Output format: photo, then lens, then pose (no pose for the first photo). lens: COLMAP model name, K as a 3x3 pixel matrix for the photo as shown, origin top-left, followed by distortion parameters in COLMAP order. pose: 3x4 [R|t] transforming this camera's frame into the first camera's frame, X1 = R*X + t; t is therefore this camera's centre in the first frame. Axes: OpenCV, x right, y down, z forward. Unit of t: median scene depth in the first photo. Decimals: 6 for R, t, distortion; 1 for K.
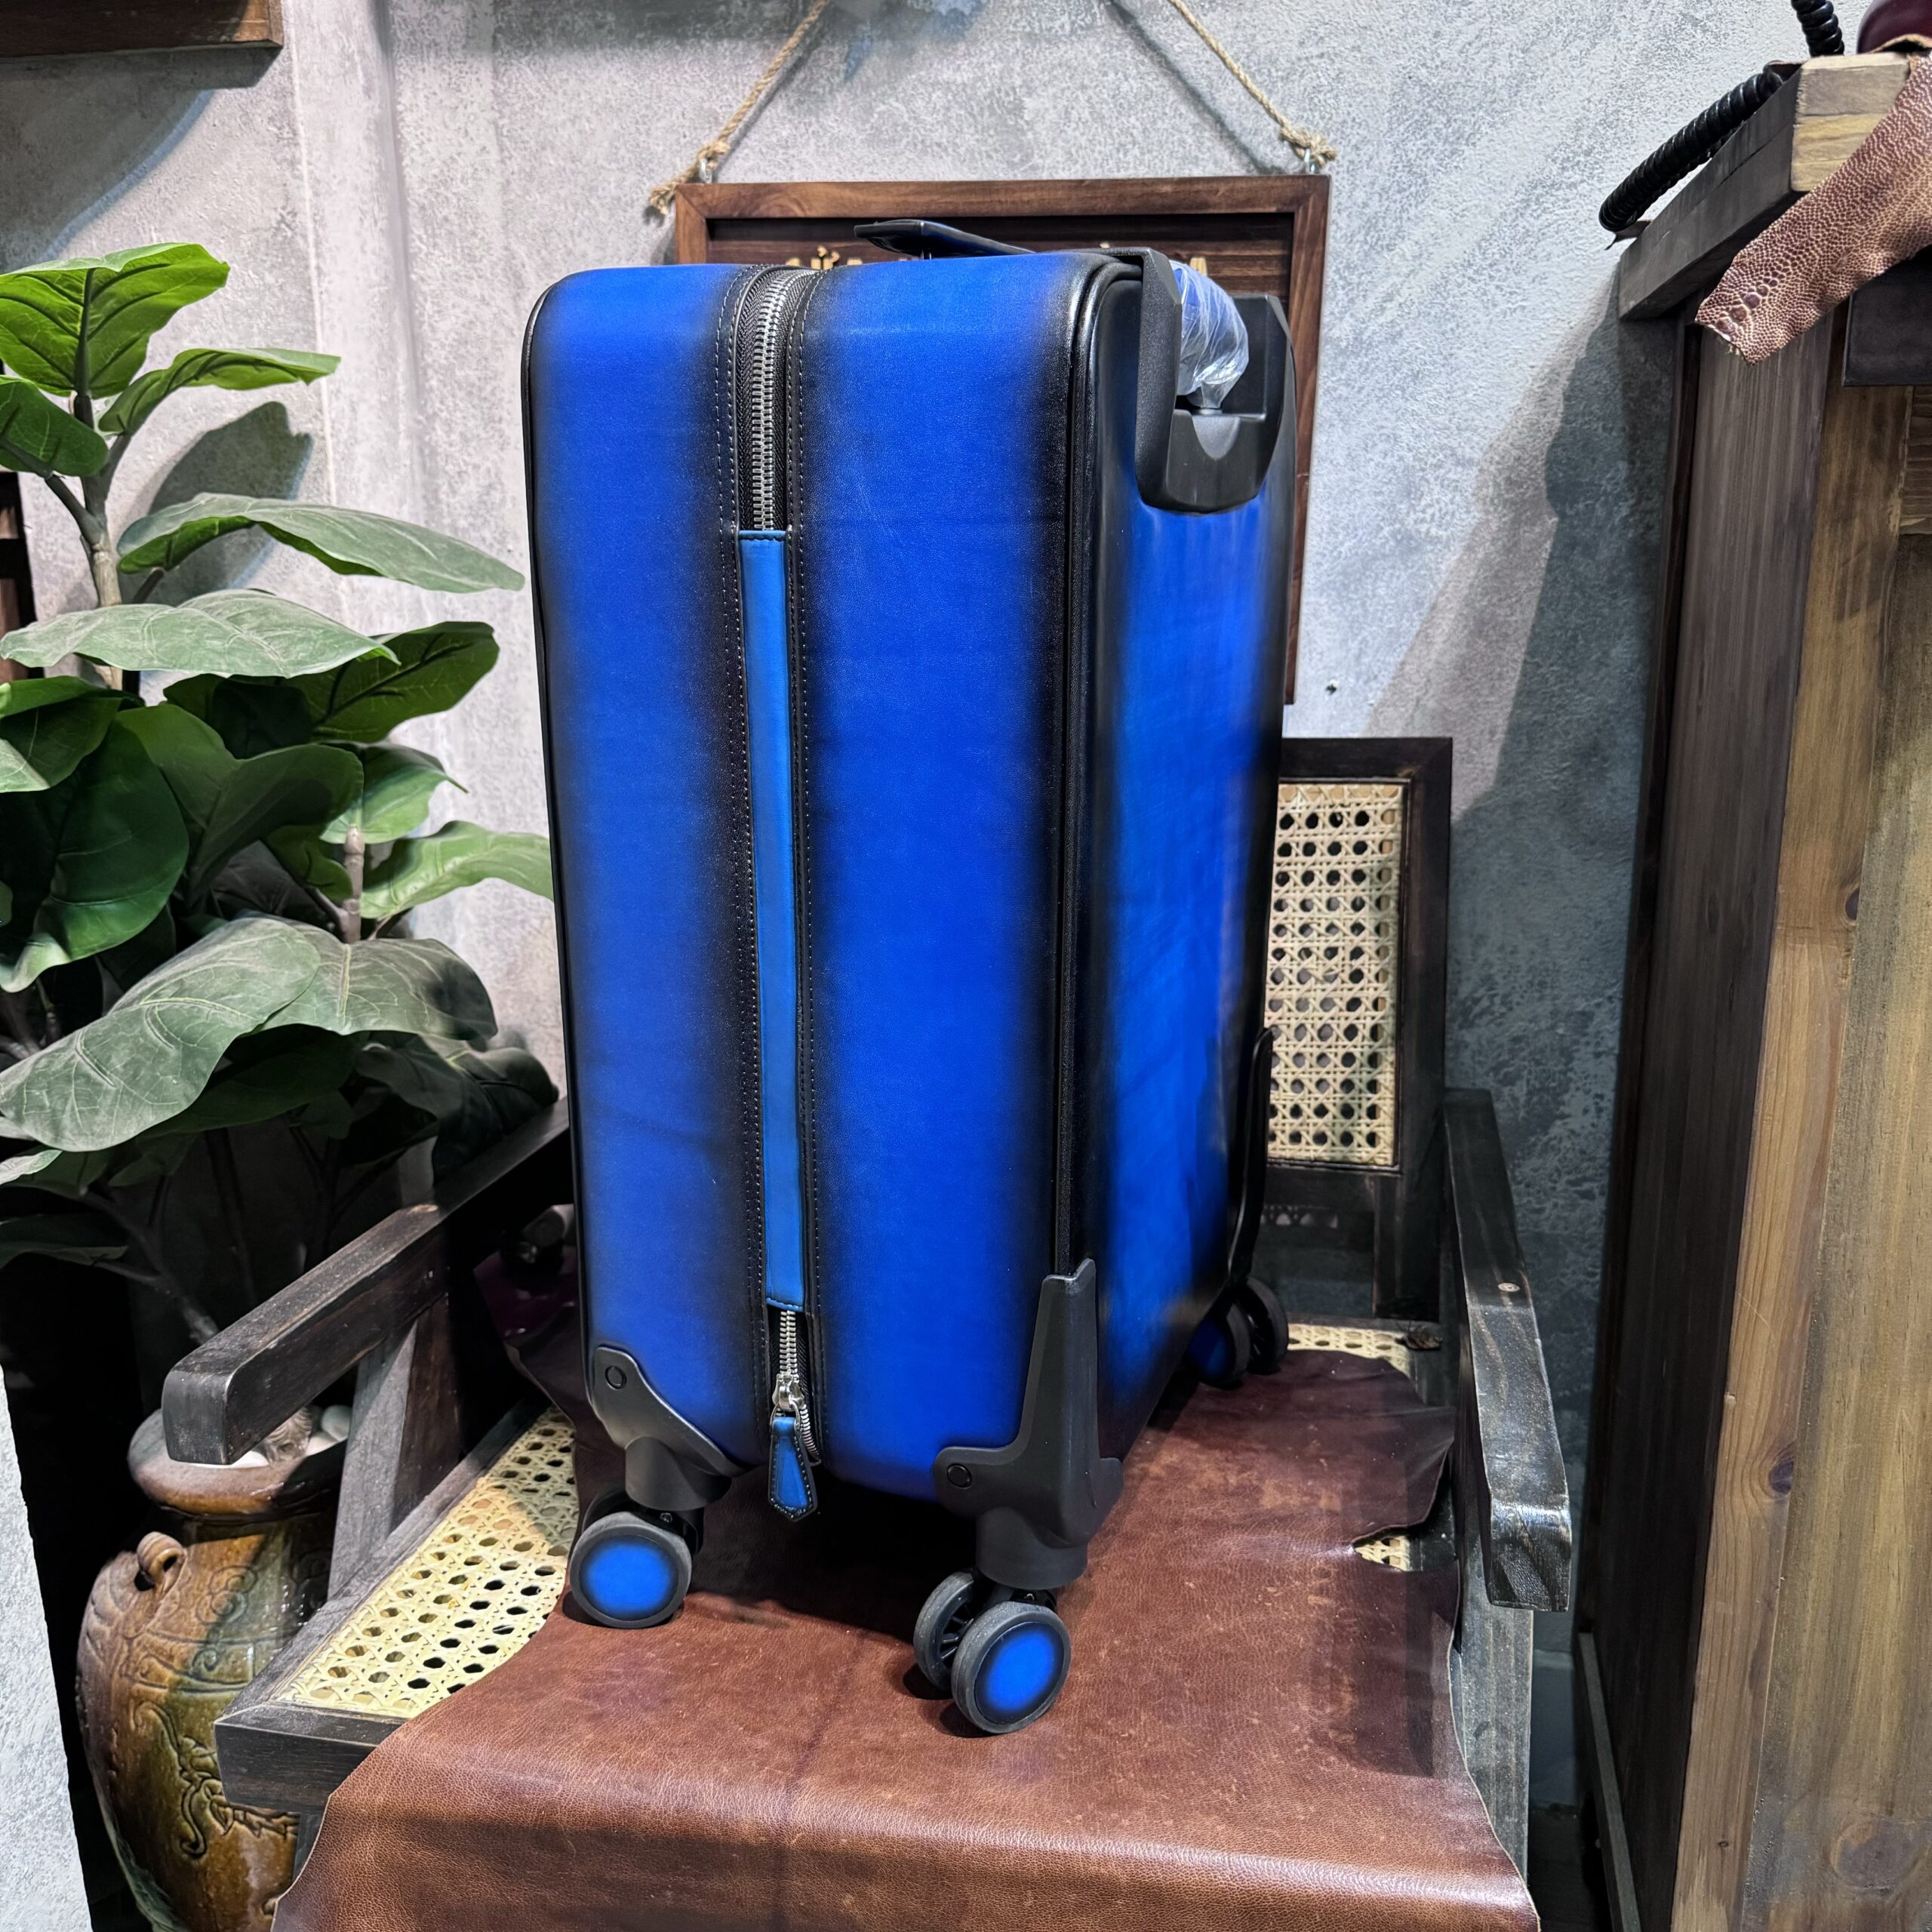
lens RADIAL K [[1865.8, 0, 939.2], [0, 1865.8, 998.3], [0, 0, 1]] dist [0.091425, -0.175279]
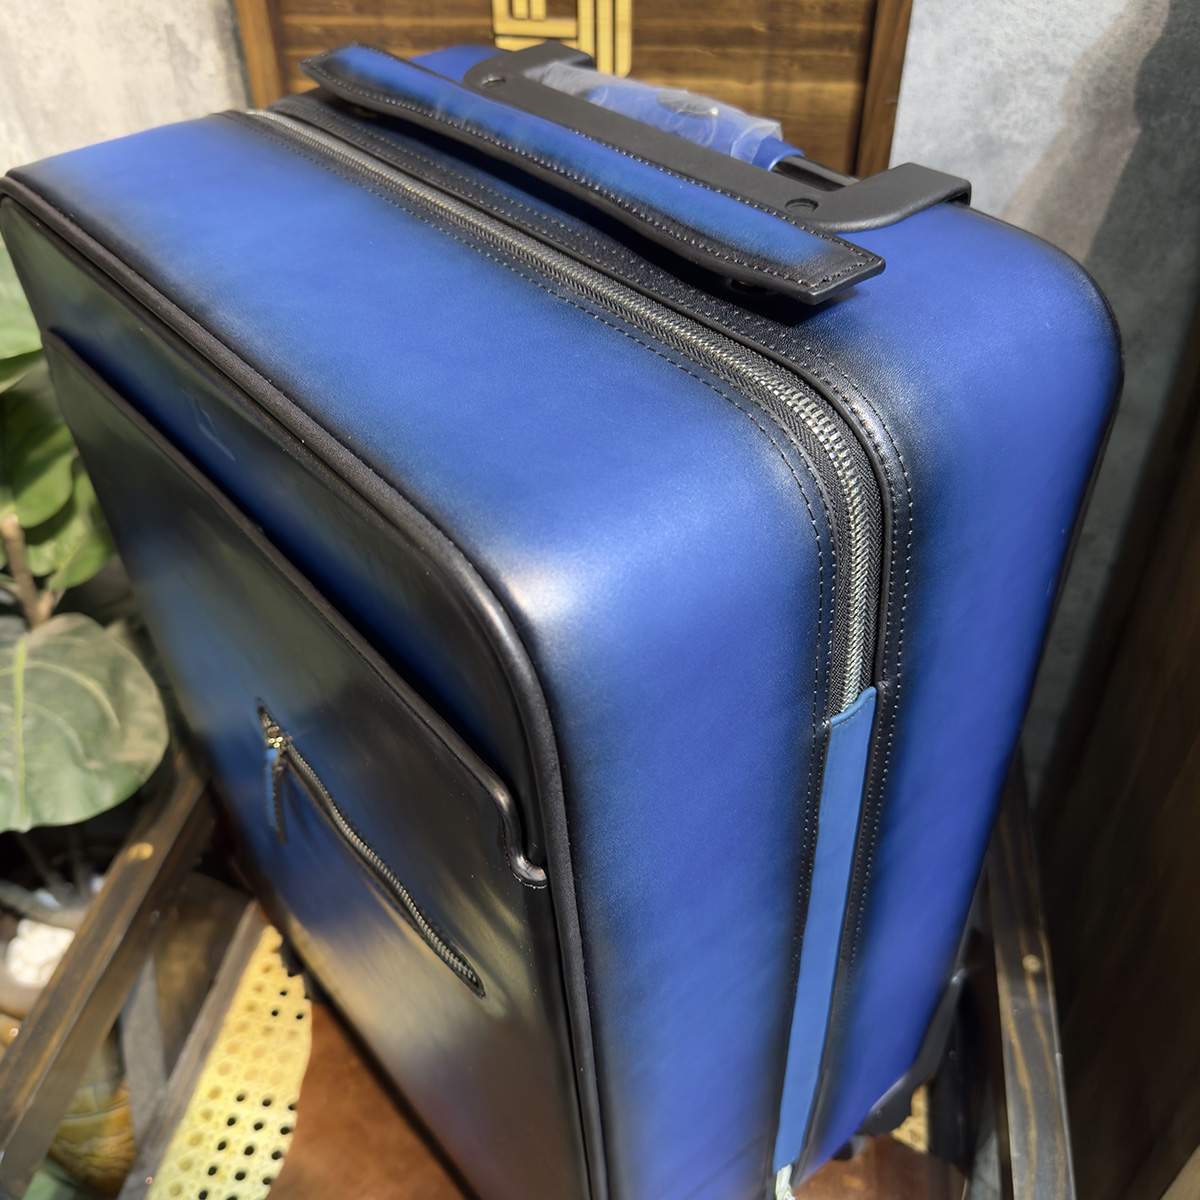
lens RADIAL K [[1163.2, 0, 597.0], [0, 1163.2, 603.7], [0, 0, 1]] dist [-0.021620, -0.004414]
pose [[0.998202, -0.058774, 0.011761, 0.021243], [0.046718, 0.885832, 0.461649, -0.349745], [-0.037551, -0.460269, 0.886985, 0.381285]]
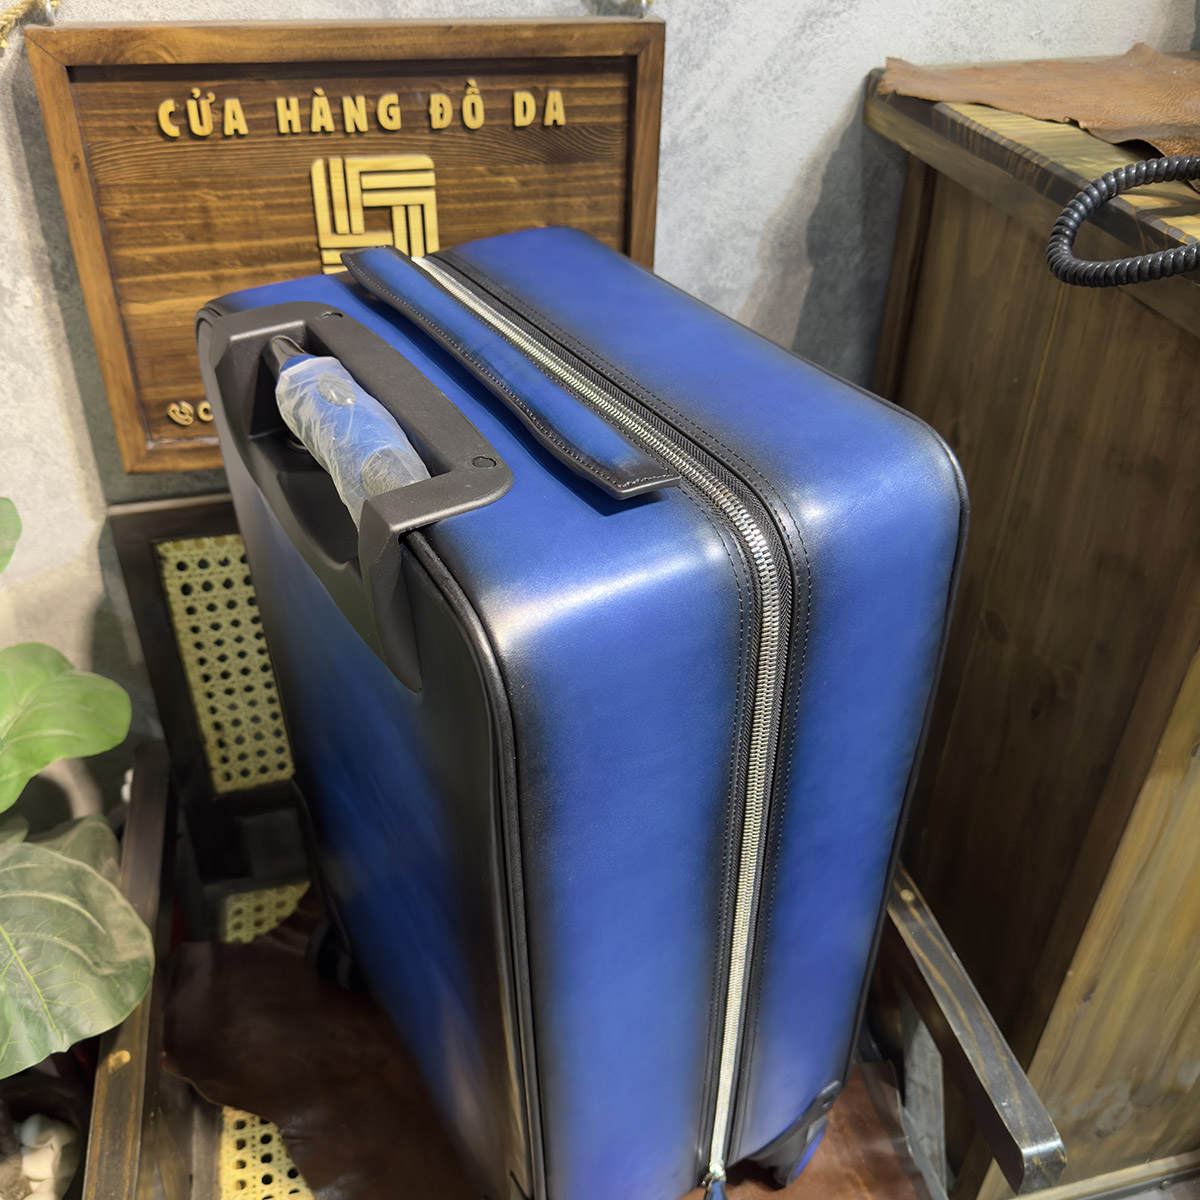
lens RADIAL K [[1170.3, 0, 596.2], [0, 1170.3, 616.0], [0, 0, 1]] dist [0.110420, -0.222153]
pose [[0.893432, -0.261851, 0.364985, -0.194696], [0.104697, 0.911533, 0.397677, -0.406245], [-0.436828, -0.317085, 0.841807, 0.299696]]
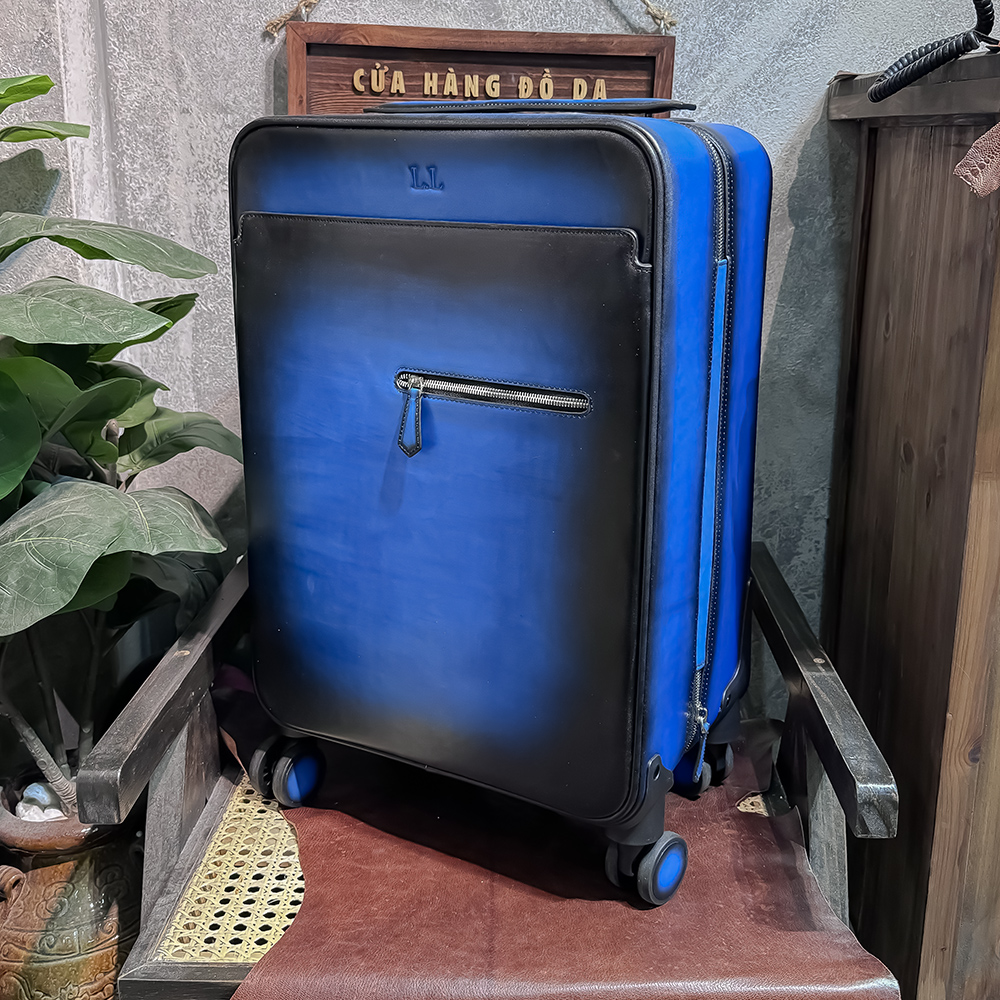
lens RADIAL K [[1190.3, 0, 502.5], [0, 1190.3, 459.0], [0, 0, 1]] dist [0.155393, -0.281543]
pose [[0.981091, -0.035949, 0.190181, -0.187247], [0.034719, 0.999349, 0.009796, -0.056721], [-0.190409, -0.003008, 0.981700, -0.088961]]
